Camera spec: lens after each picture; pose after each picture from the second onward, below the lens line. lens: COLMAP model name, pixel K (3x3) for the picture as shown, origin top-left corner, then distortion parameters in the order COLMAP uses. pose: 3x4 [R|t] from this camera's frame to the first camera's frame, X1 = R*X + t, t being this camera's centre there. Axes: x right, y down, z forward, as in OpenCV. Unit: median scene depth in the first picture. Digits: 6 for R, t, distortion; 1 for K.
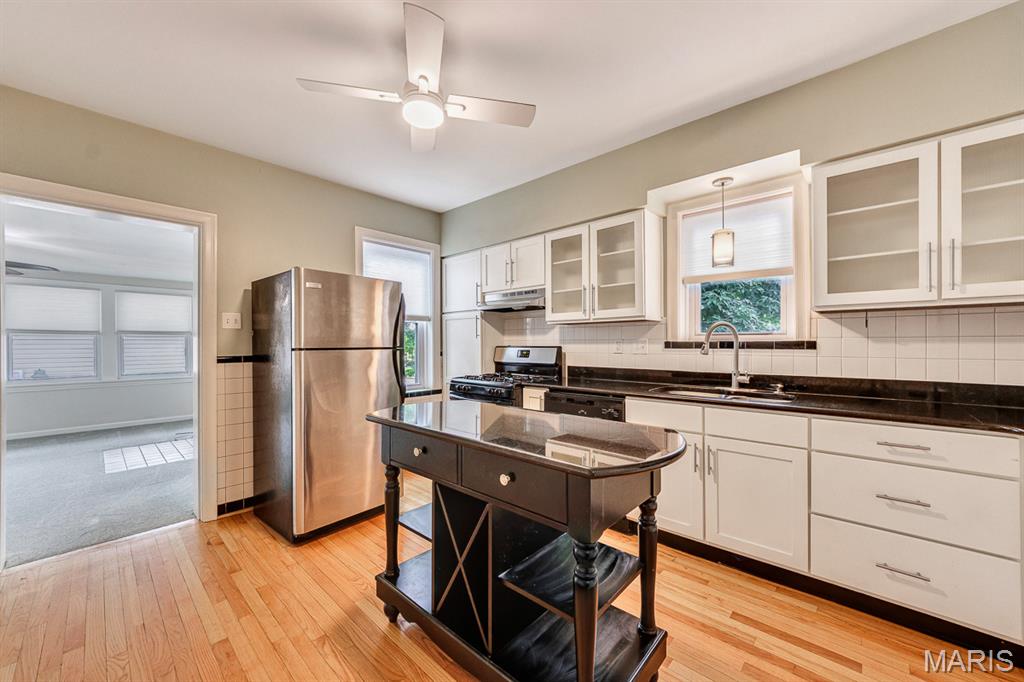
lens RADIAL K [[398.0, 0, 493.4], [0, 398.0, 340.1], [0, 0, 1]] dist [0.000179, -0.000240]
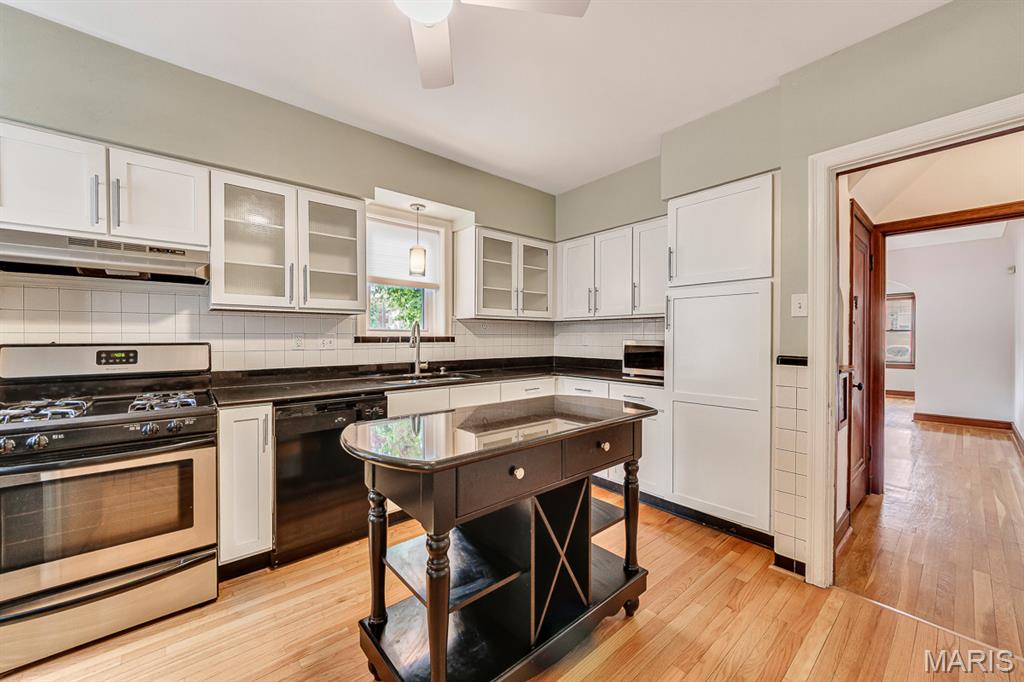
lens RADIAL K [[398.0, 0, 511.2], [0, 398.0, 340.8], [0, 0, 1]] dist [0.000179, -0.000240]
pose [[0.077789, -0.004144, 0.996961, -0.621702], [-0.005801, 0.999973, 0.004609, 0.009143], [-0.996953, -0.006142, 0.077763, 0.606993]]
